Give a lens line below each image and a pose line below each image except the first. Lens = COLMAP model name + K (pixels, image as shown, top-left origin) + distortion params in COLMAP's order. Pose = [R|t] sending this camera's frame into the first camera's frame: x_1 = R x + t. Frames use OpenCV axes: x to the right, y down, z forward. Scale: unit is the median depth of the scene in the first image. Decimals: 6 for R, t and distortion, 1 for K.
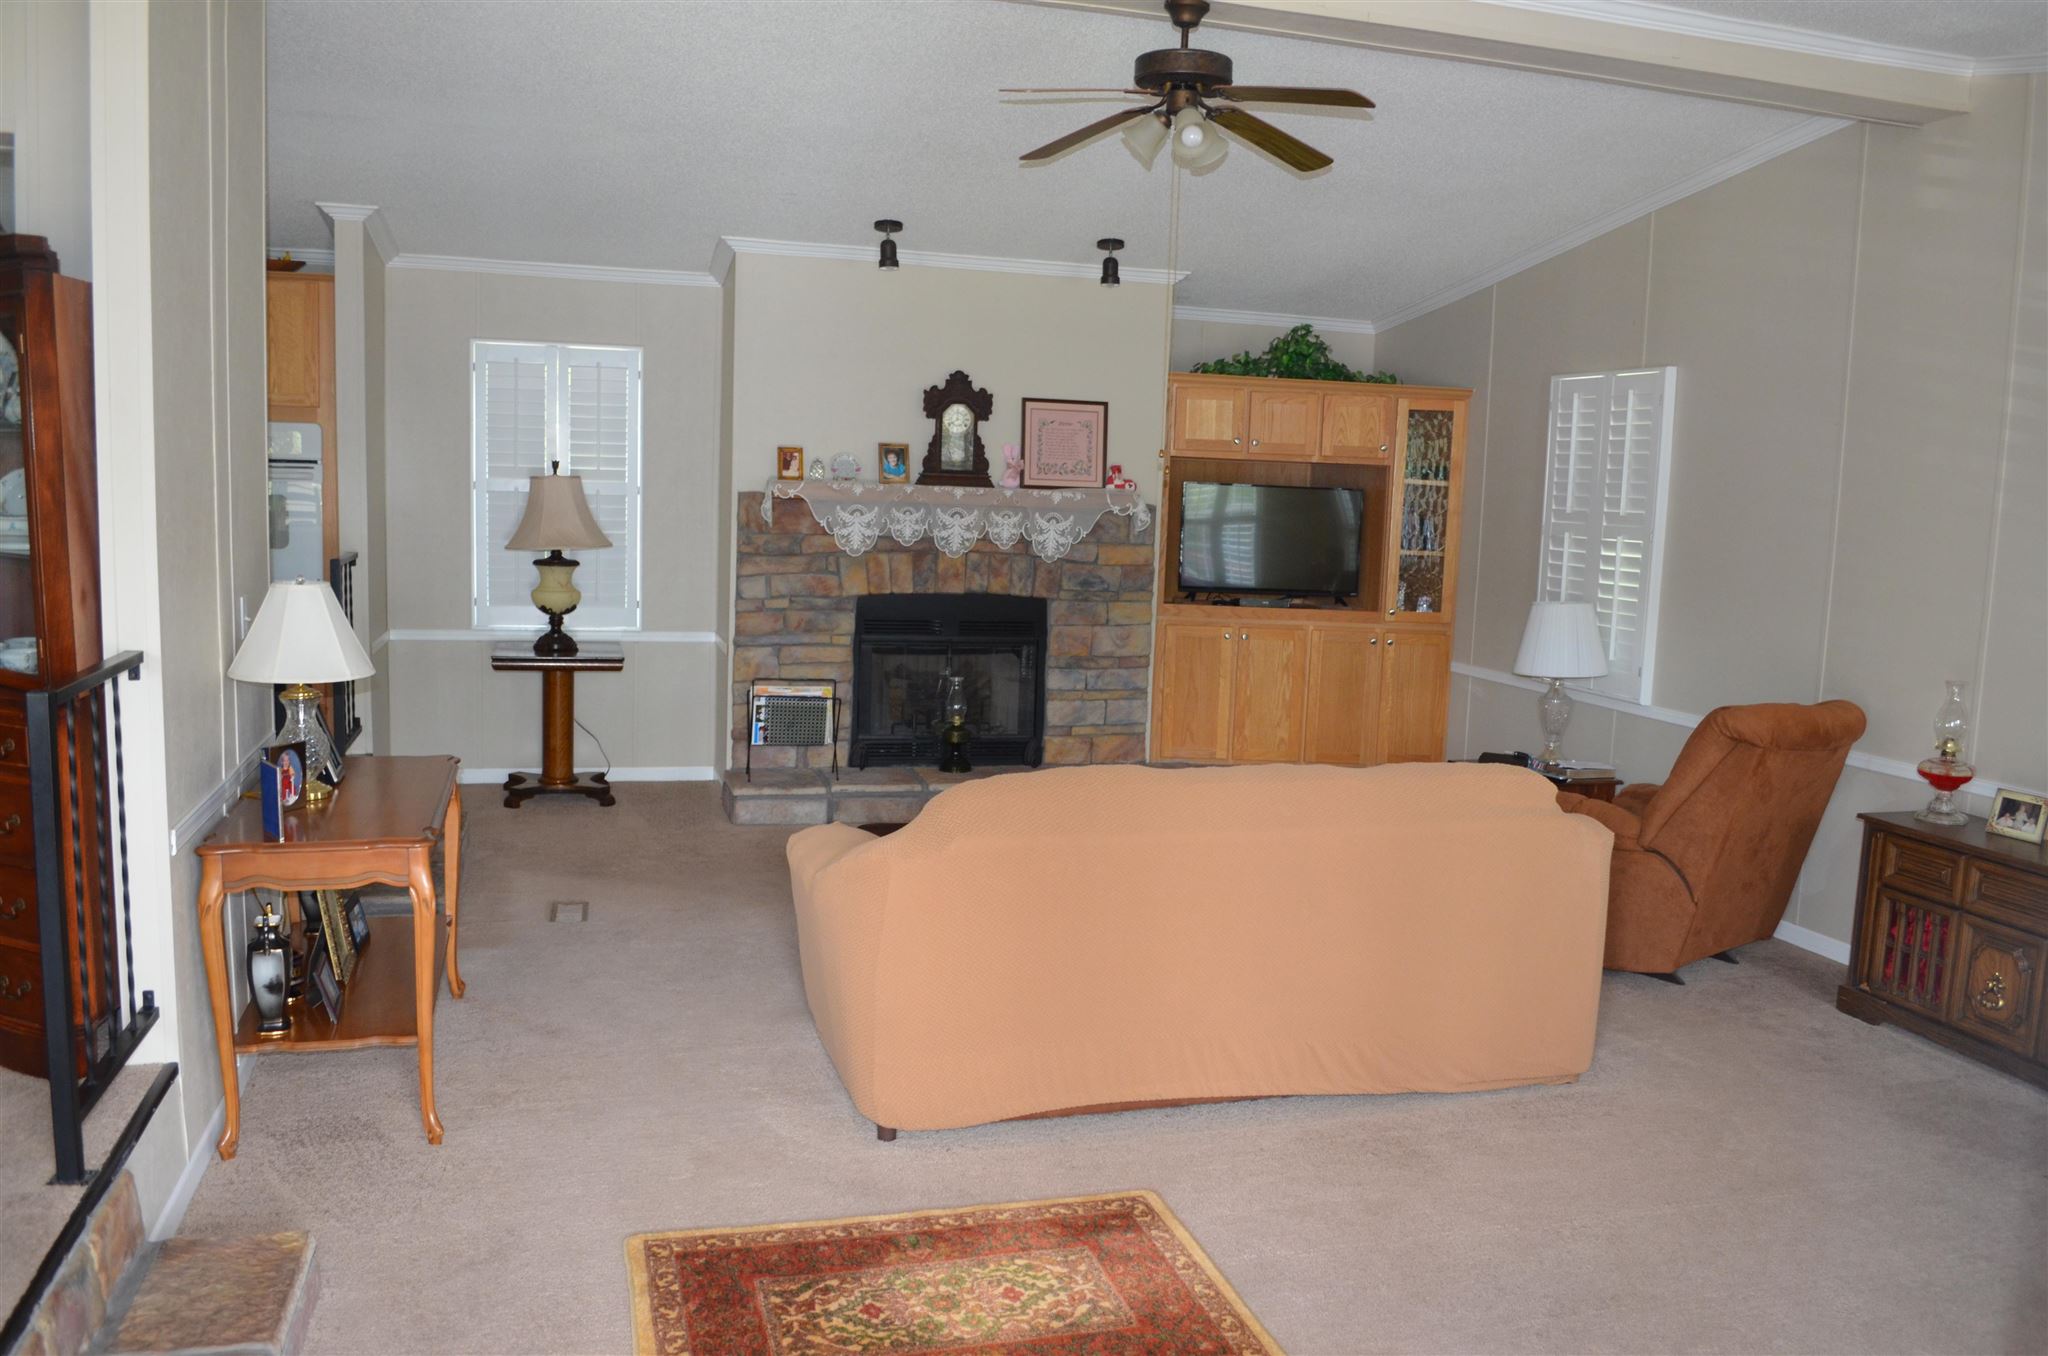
lens RADIAL K [[1577.6, 0, 1024.0], [0, 1577.6, 678.0], [0, 0, 1]] dist [-0.089140, 0.013625]
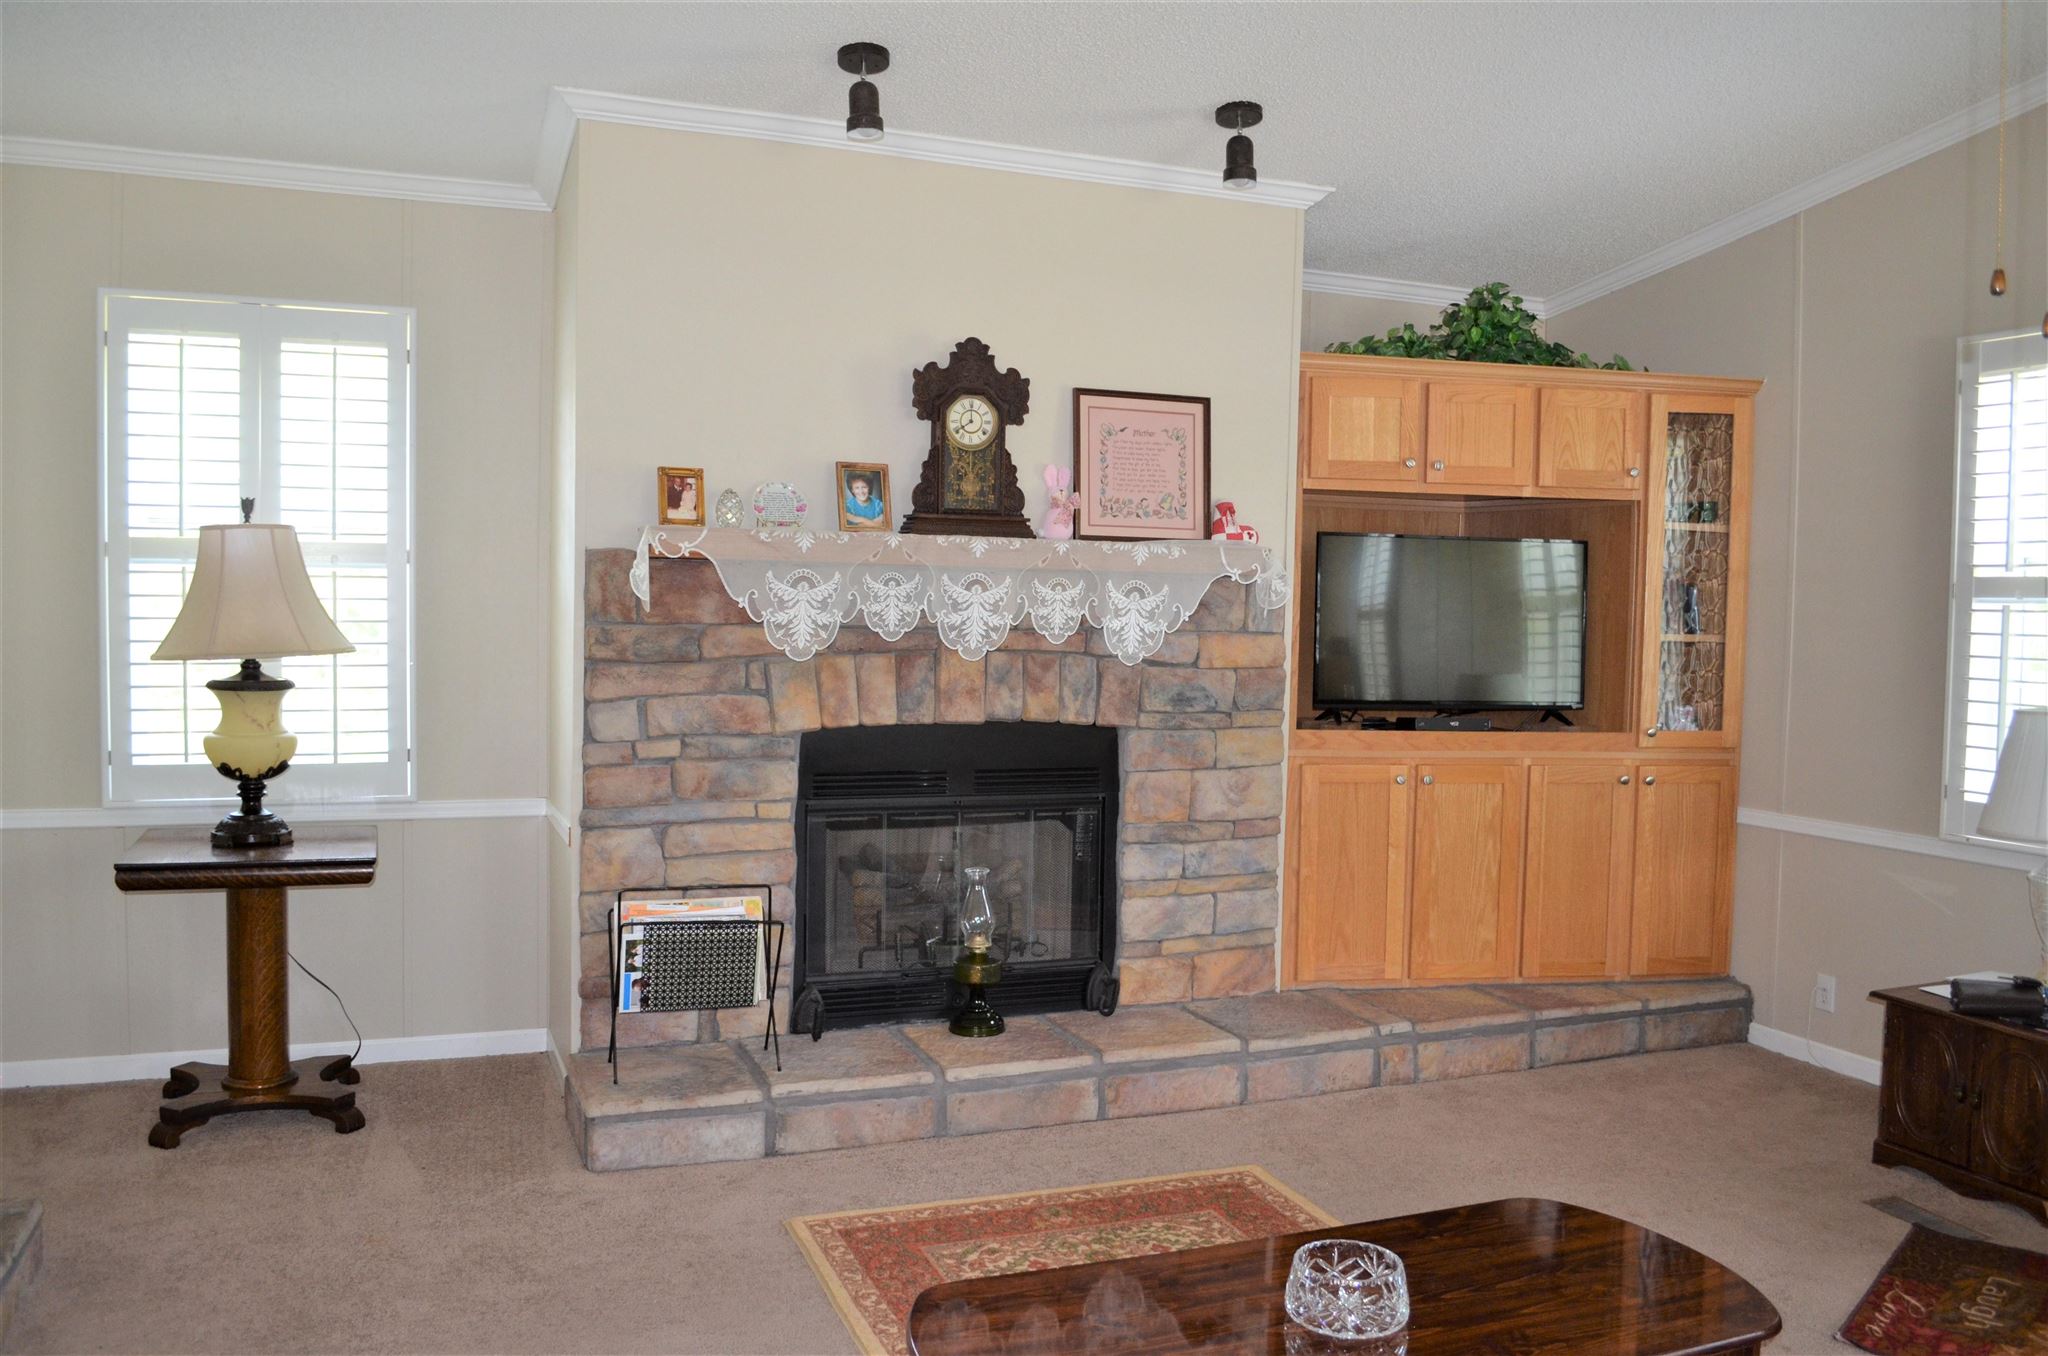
lens RADIAL K [[1577.6, 0, 1024.0], [0, 1577.6, 678.0], [0, 0, 1]] dist [-0.089140, 0.013625]
pose [[0.994280, -0.024015, 0.104070, -0.084801], [0.031902, 0.996688, -0.074802, -0.026506], [-0.101929, 0.077695, 0.991753, 0.429962]]
